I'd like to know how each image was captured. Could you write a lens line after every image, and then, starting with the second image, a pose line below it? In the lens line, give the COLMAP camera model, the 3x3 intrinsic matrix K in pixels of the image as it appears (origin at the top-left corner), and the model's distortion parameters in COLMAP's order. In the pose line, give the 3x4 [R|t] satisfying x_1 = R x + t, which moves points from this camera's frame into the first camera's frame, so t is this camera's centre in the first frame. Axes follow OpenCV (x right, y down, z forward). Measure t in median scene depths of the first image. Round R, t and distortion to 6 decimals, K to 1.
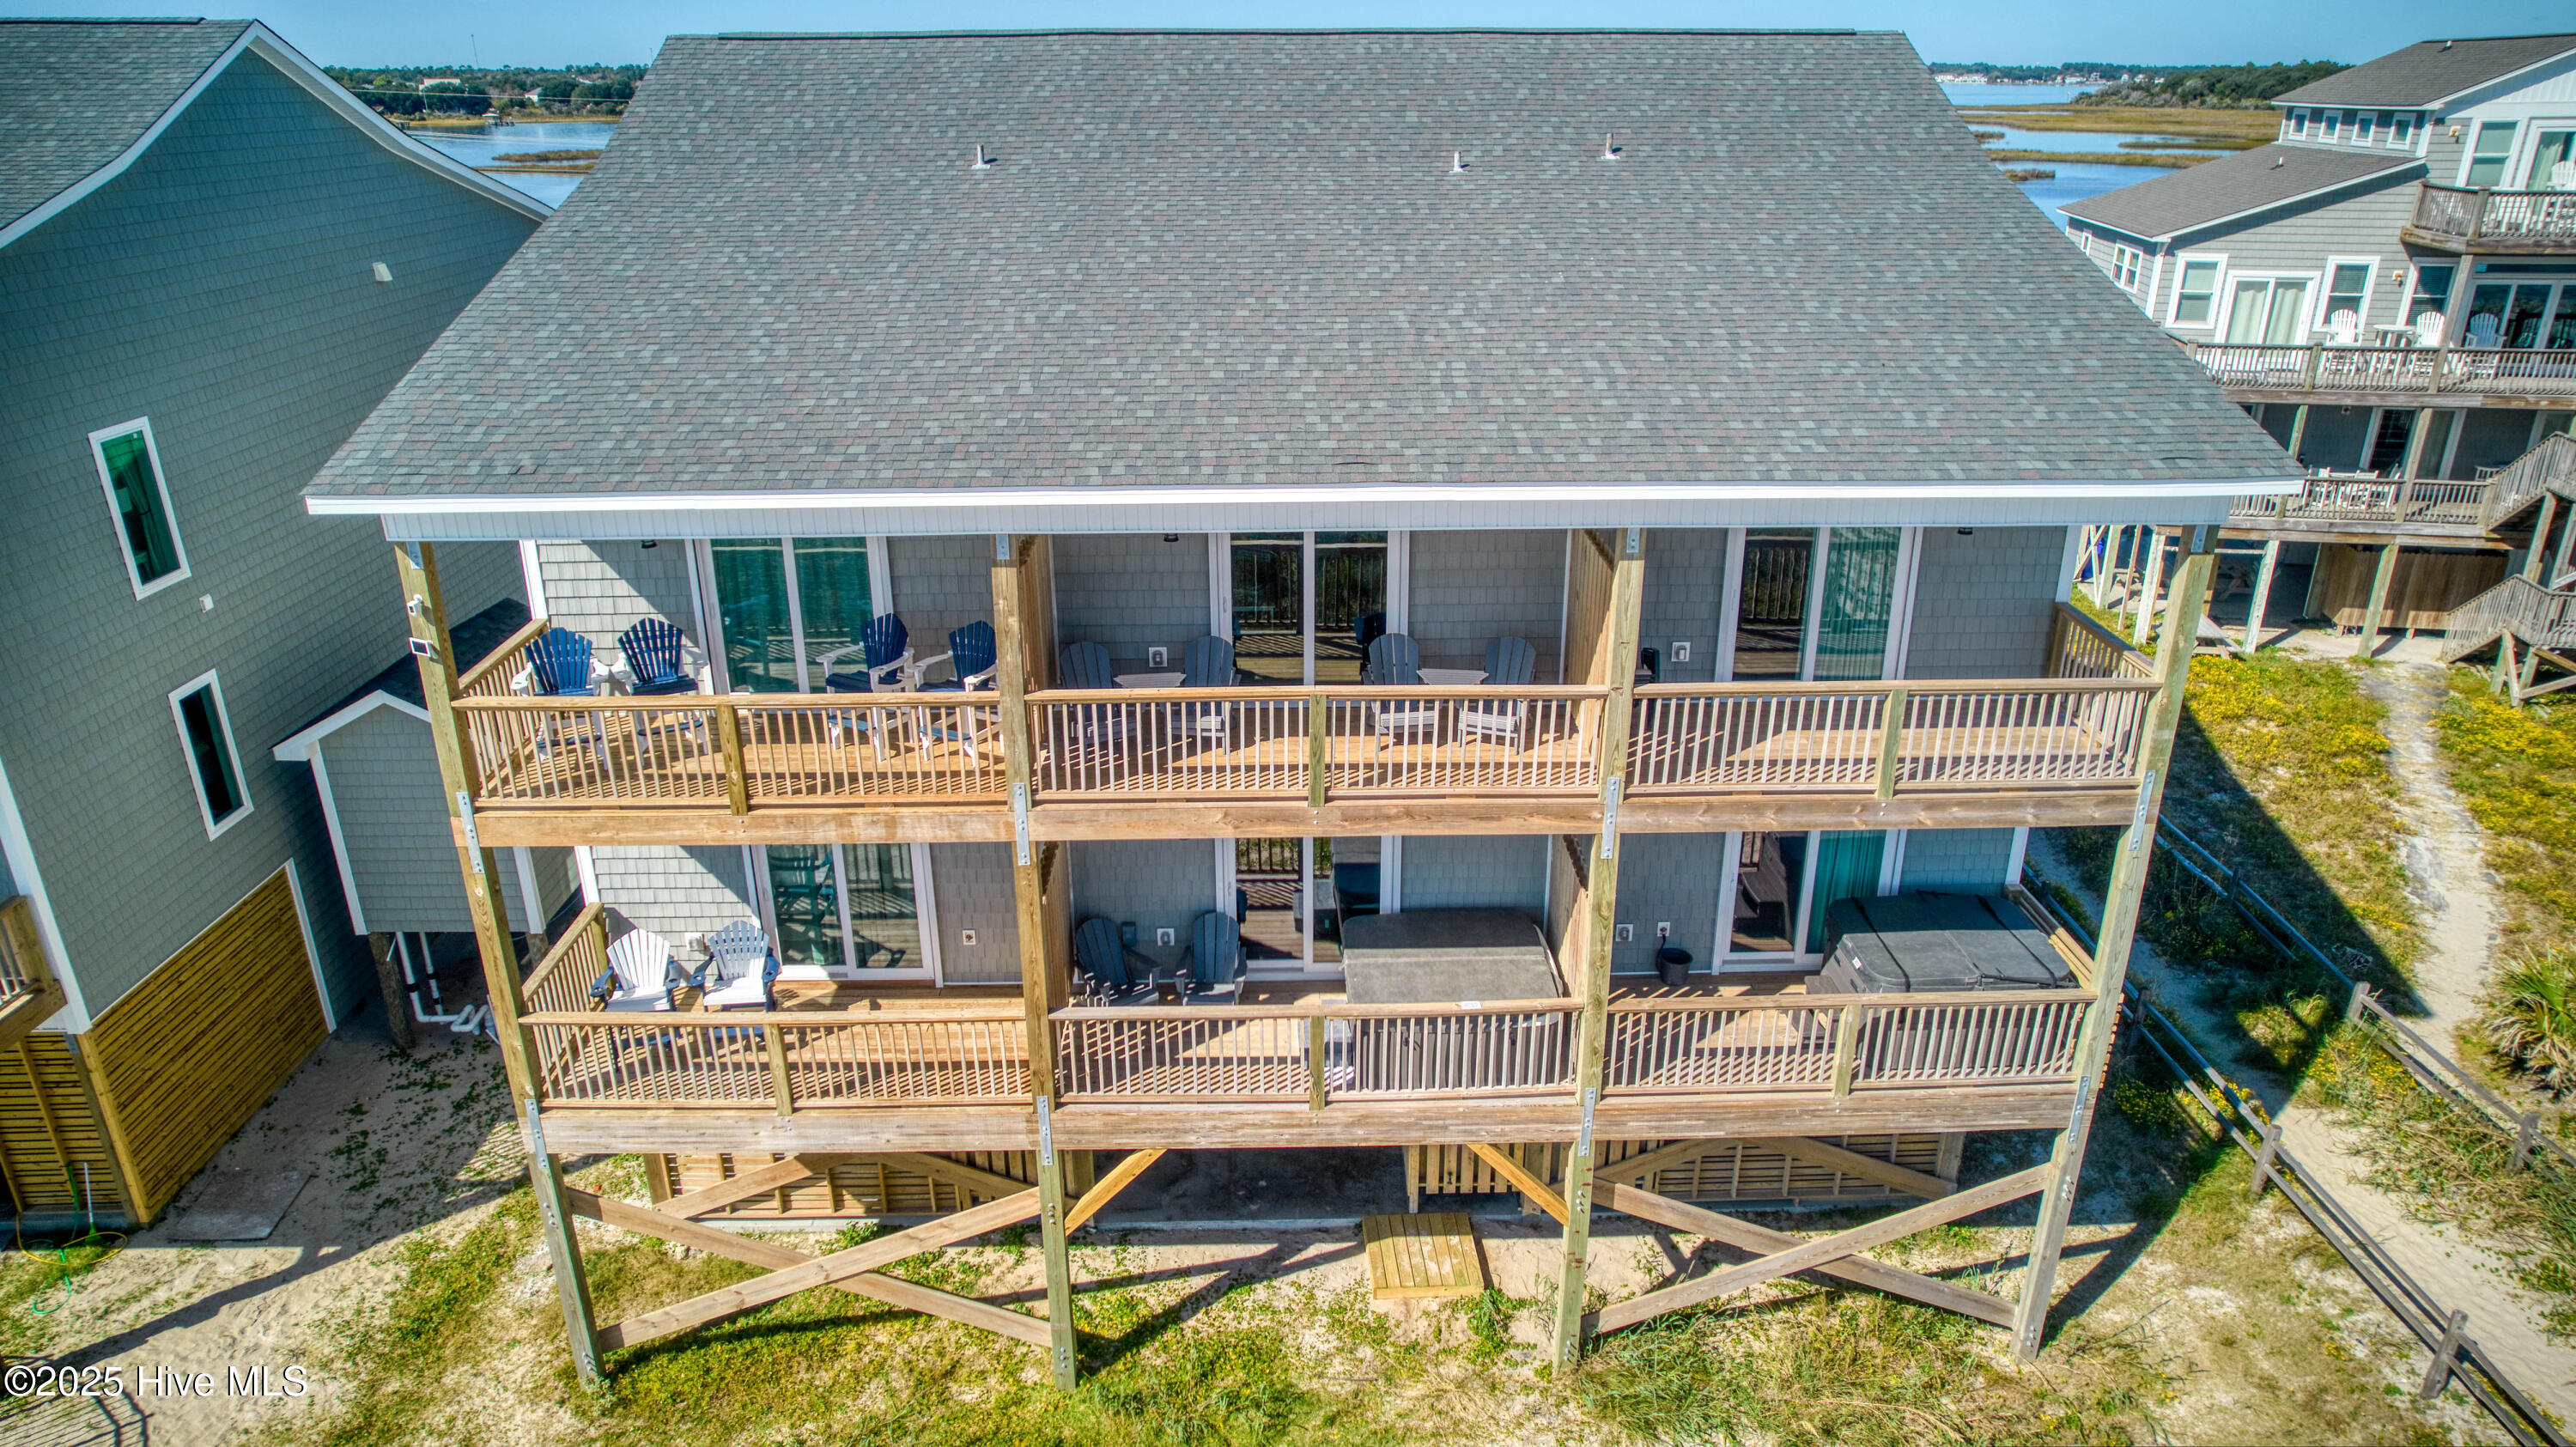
lens RADIAL K [[1652.9, 0, 1295.8], [0, 1652.9, 728.0], [0, 0, 1]] dist [-0.072680, 0.070476]
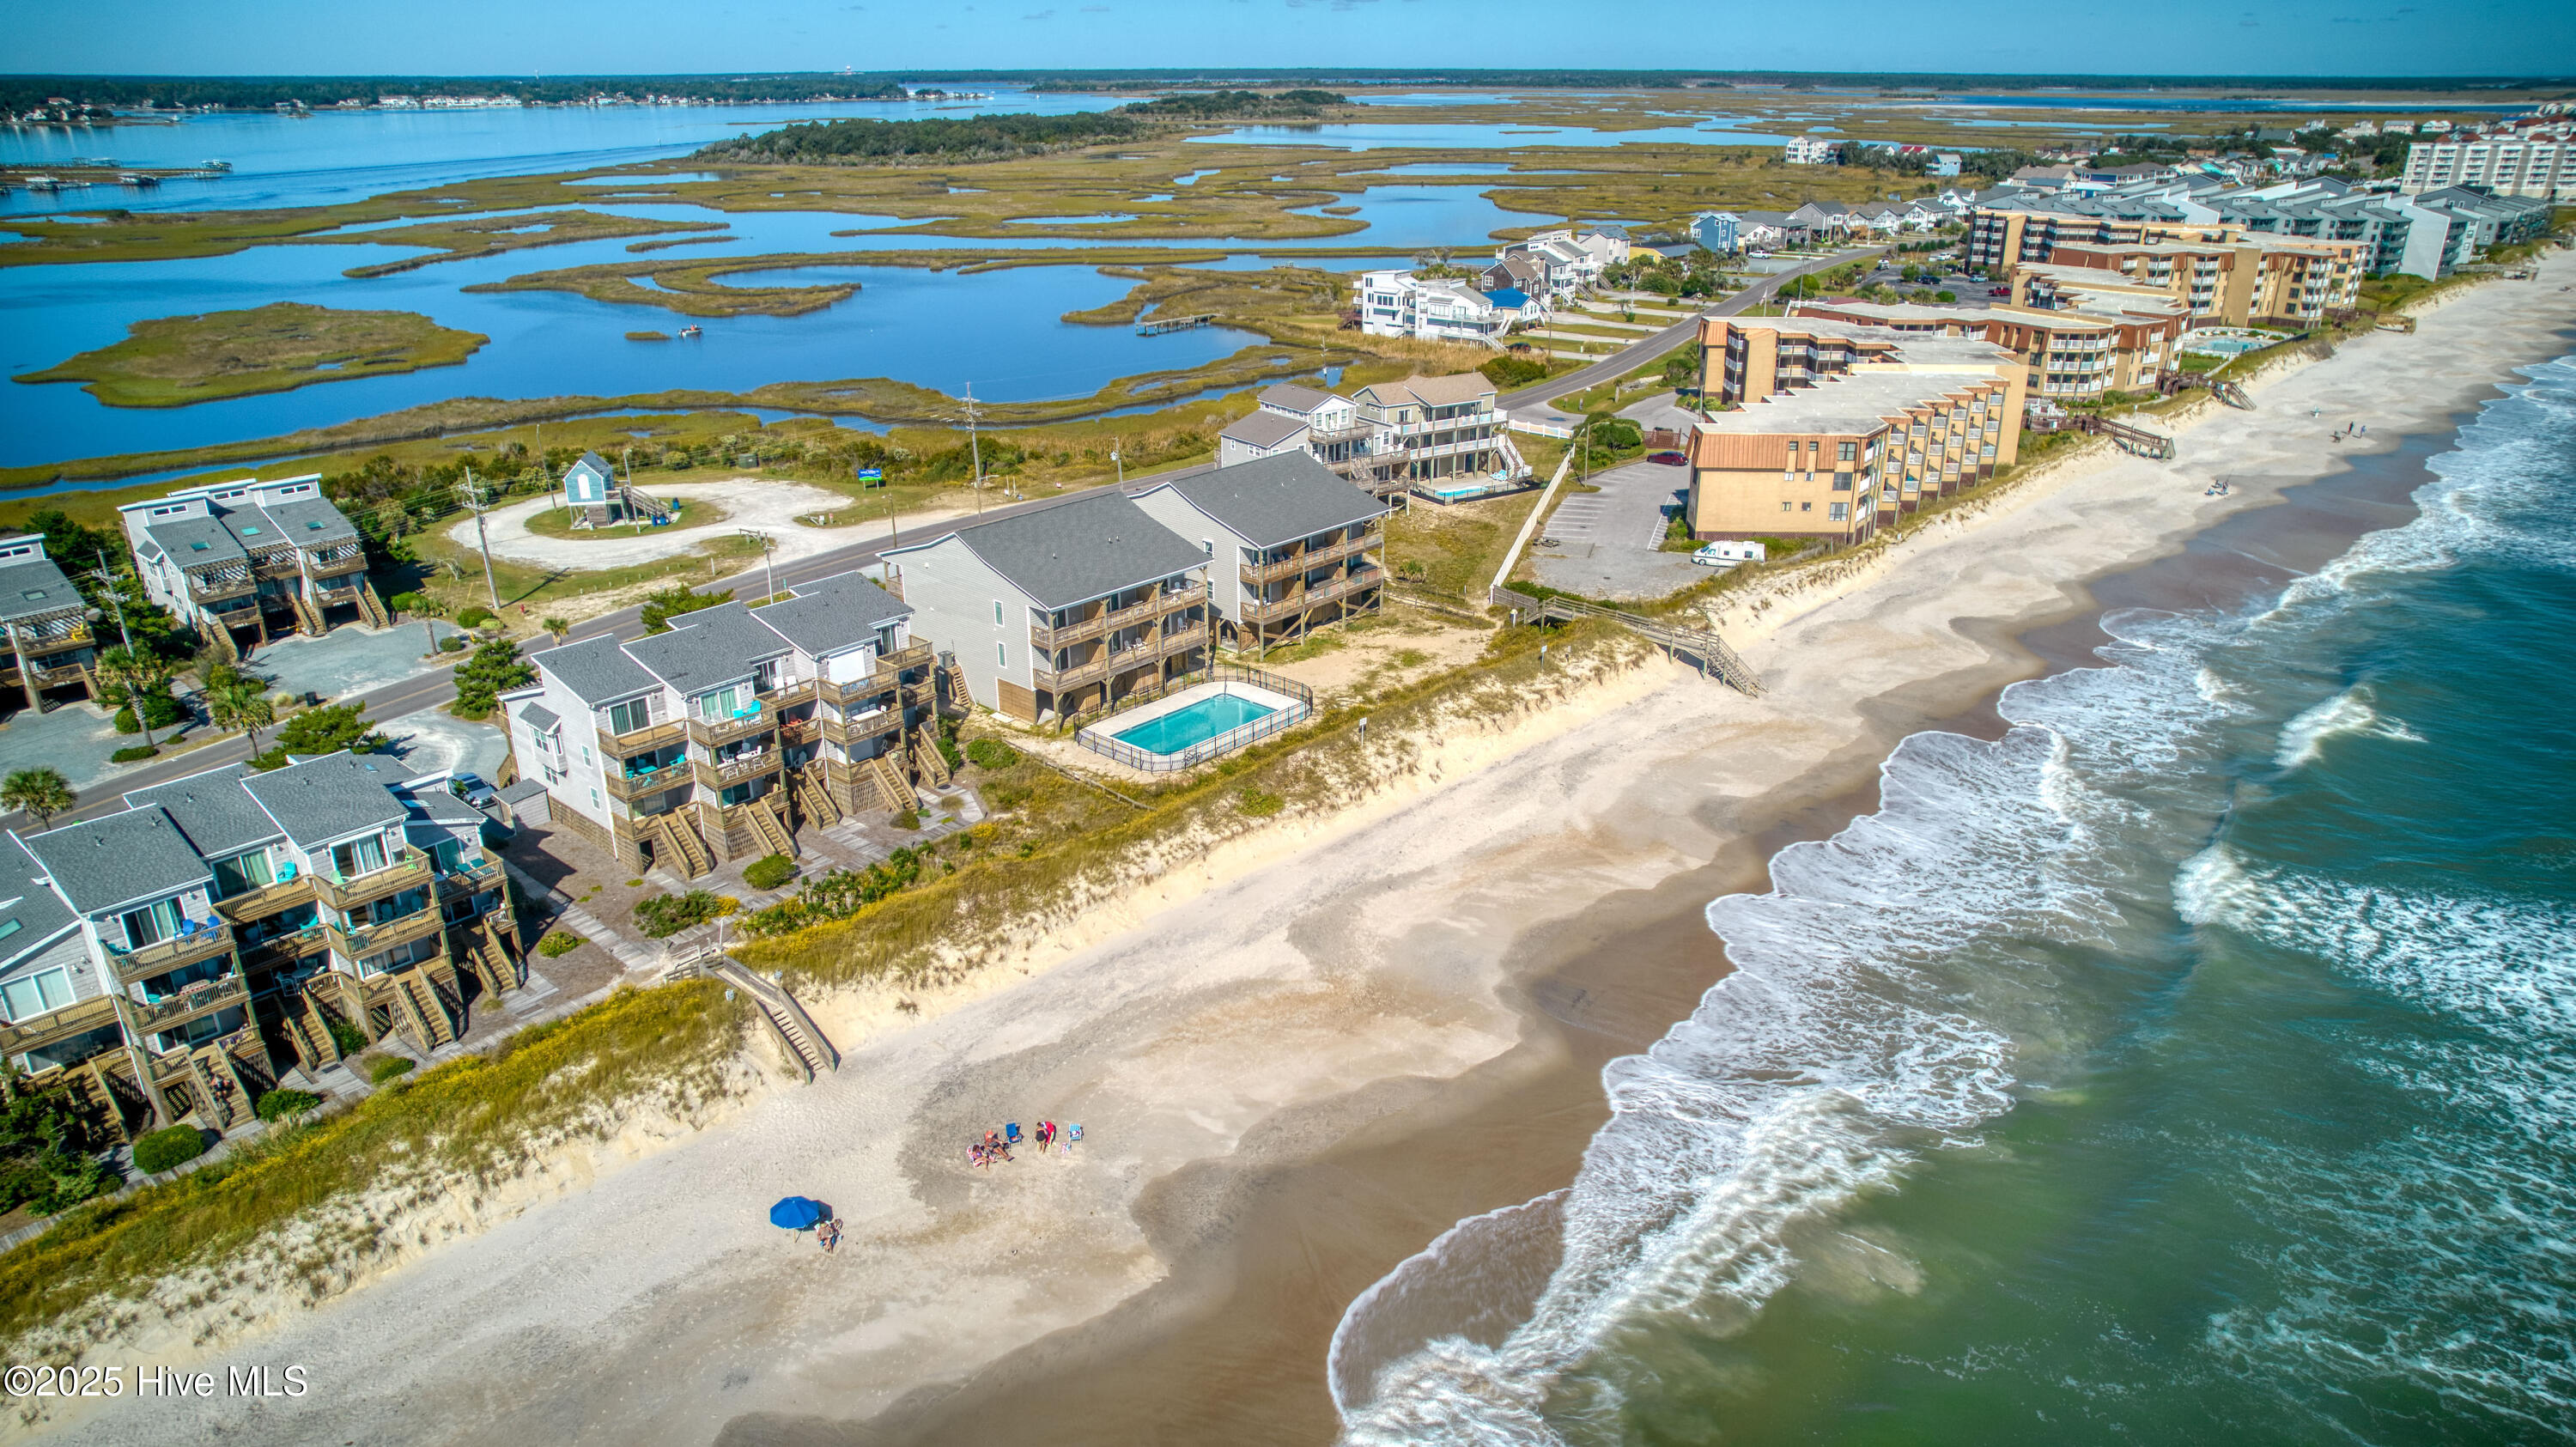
lens RADIAL K [[1648.3, 0, 1295.5], [0, 1648.3, 727.1], [0, 0, 1]] dist [-0.067199, 0.061845]
pose [[0.689127, -0.274325, 0.670709, -2.601824], [0.273407, 0.955596, 0.109931, -0.052566], [-0.671083, 0.107620, 0.733529, -2.213912]]
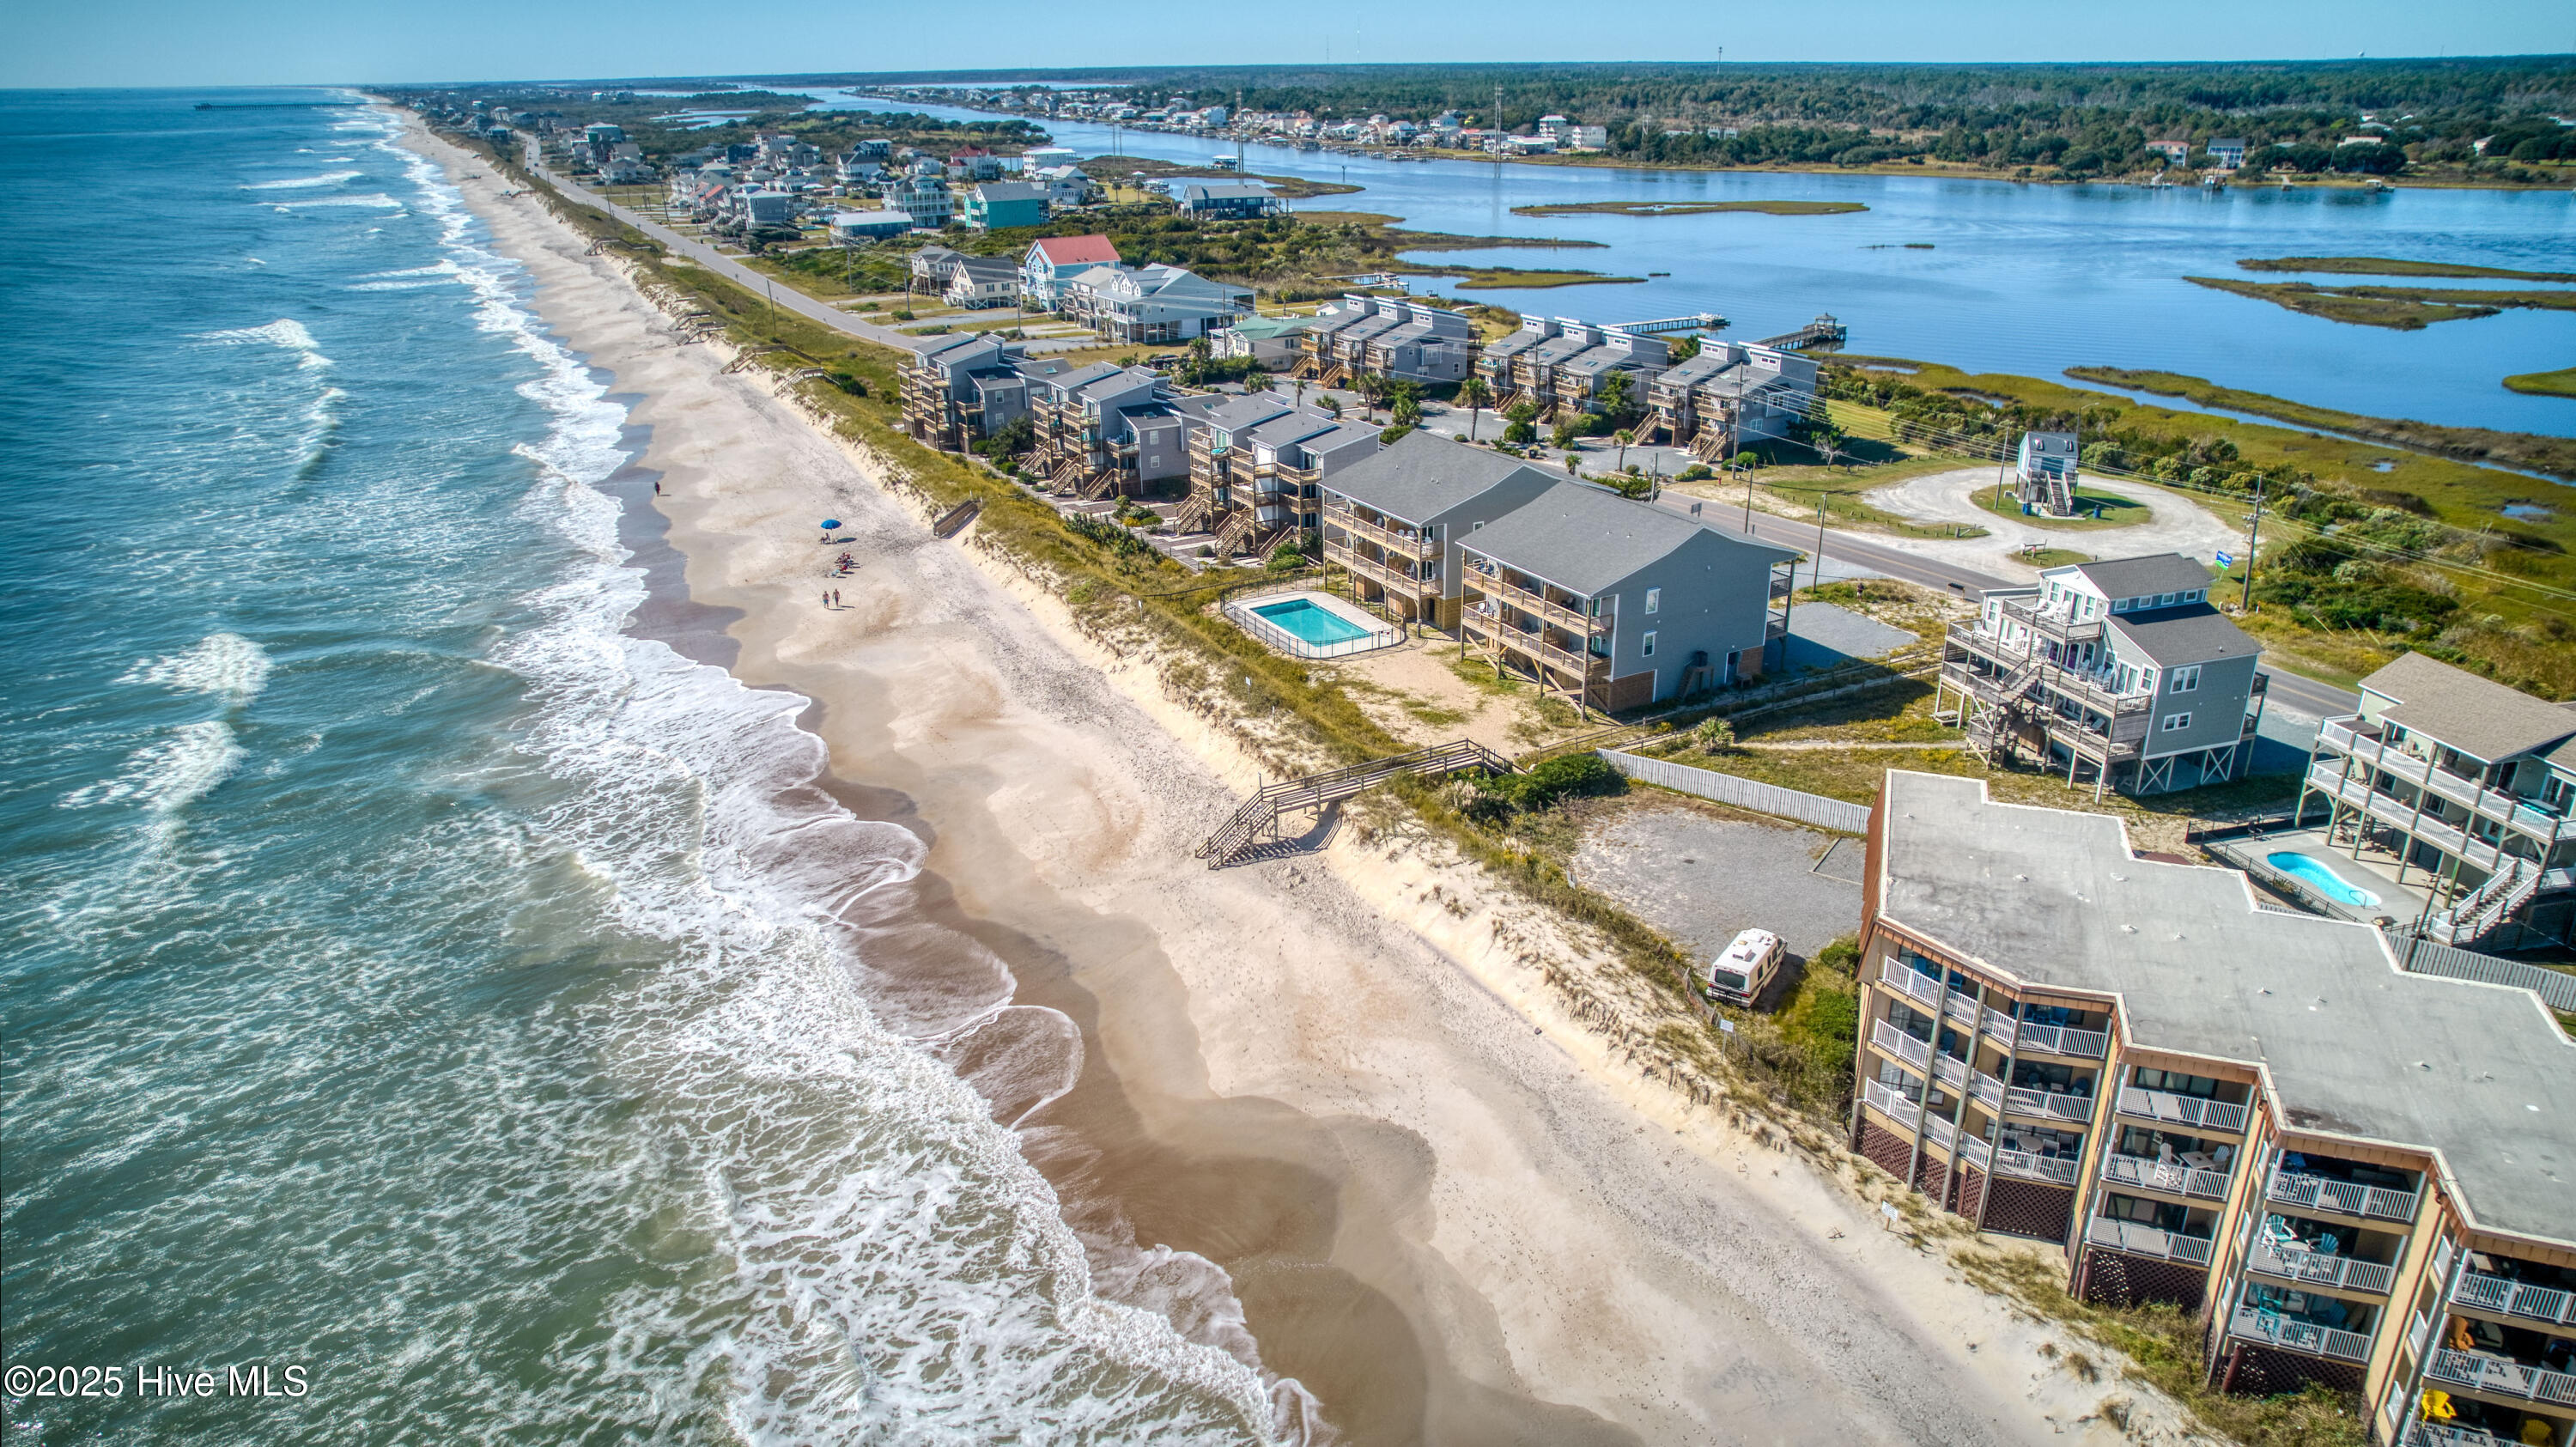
lens RADIAL K [[1648.3, 0, 1295.5], [0, 1648.3, 727.1], [0, 0, 1]] dist [-0.067199, 0.061845]
pose [[0.465253, 0.328192, -0.822089, 2.610598], [-0.320580, 0.928153, 0.189105, -0.237336], [0.825087, 0.175564, 0.537038, -1.723011]]
